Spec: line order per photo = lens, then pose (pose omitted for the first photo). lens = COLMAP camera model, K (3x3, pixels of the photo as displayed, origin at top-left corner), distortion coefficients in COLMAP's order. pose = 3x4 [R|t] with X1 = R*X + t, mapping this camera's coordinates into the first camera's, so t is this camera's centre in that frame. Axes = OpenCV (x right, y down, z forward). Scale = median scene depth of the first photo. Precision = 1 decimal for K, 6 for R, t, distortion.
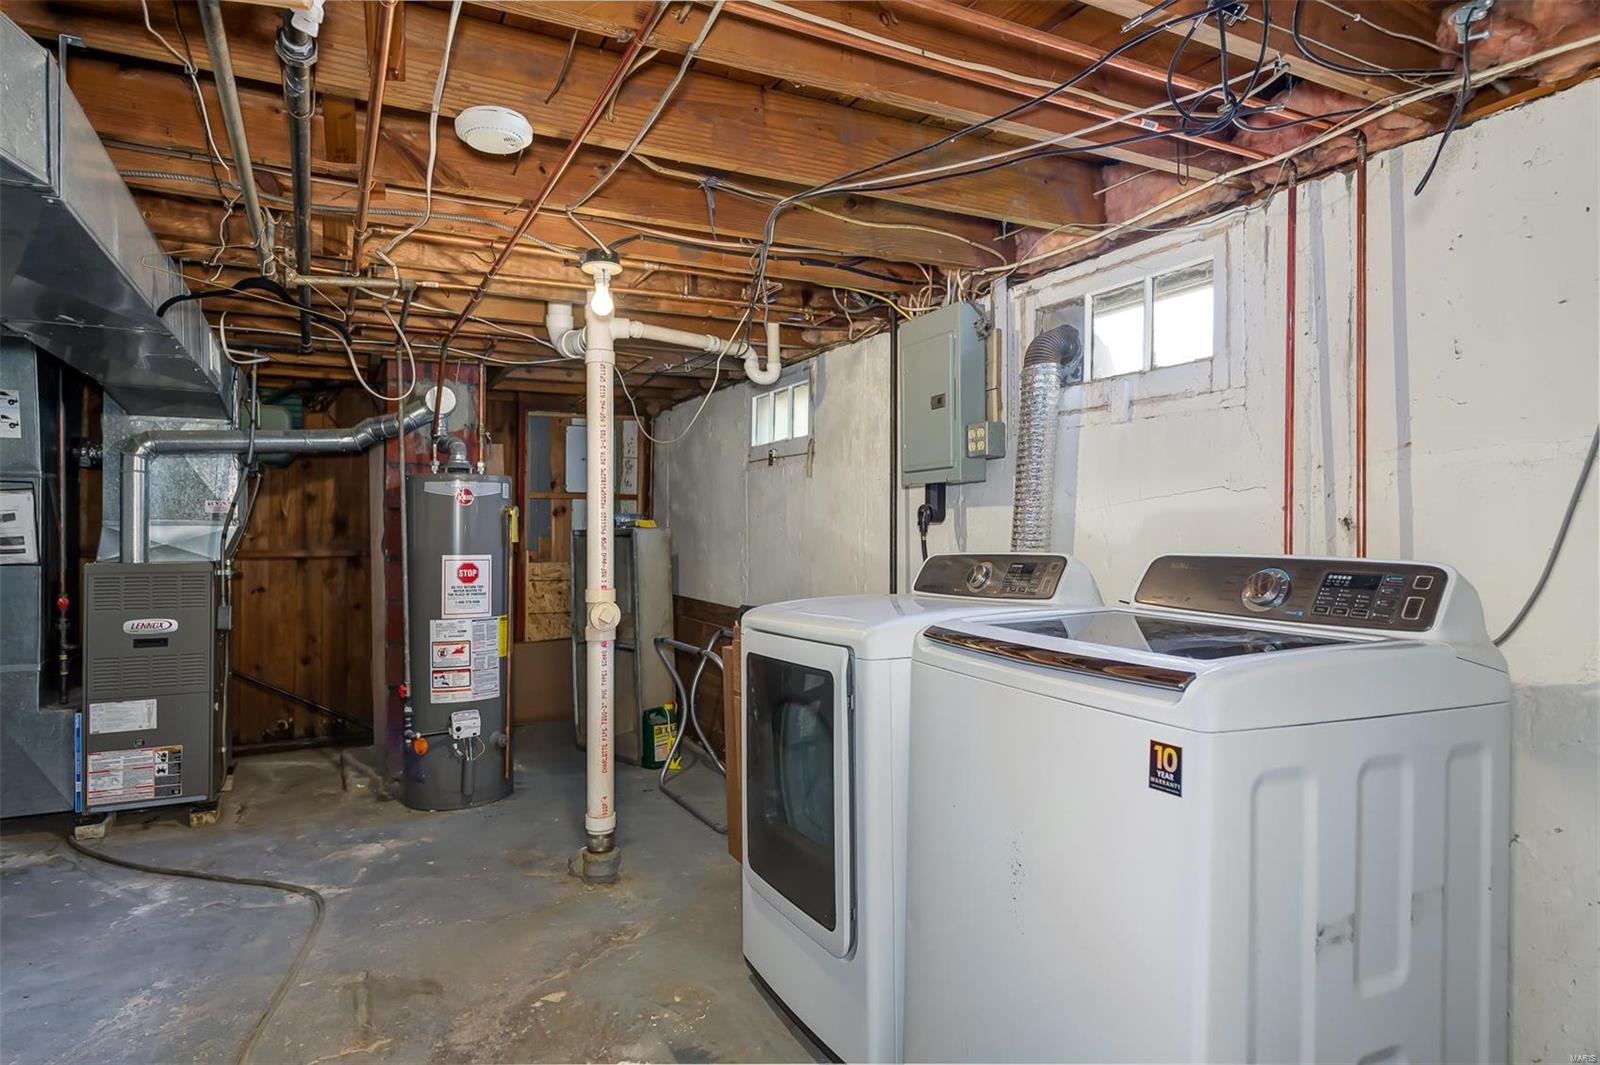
lens RADIAL K [[892.8, 0, 791.4], [0, 892.8, 524.0], [0, 0, 1]] dist [0.007858, -0.002184]
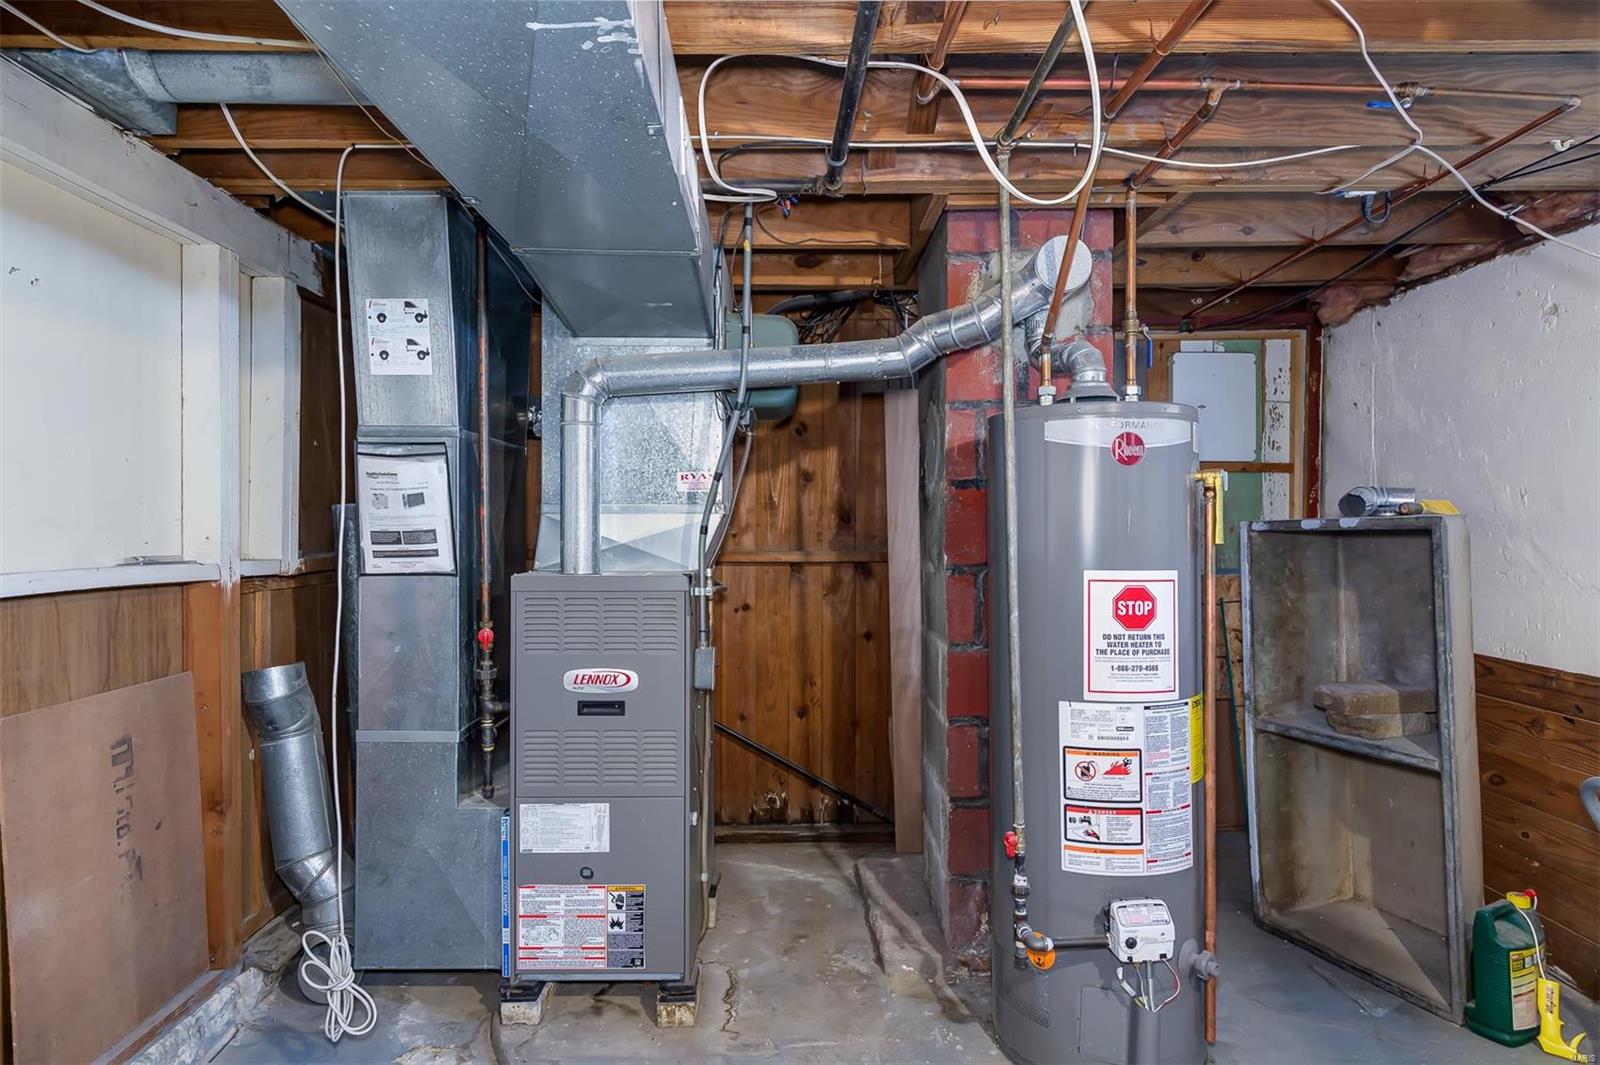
lens RADIAL K [[892.8, 0, 795.5], [0, 892.8, 528.3], [0, 0, 1]] dist [0.007858, -0.002184]
pose [[0.898245, 0.000115, -0.439495, -0.313534], [0.003026, 0.999975, 0.006446, 0.008493], [0.439484, -0.007120, 0.898222, 0.486737]]
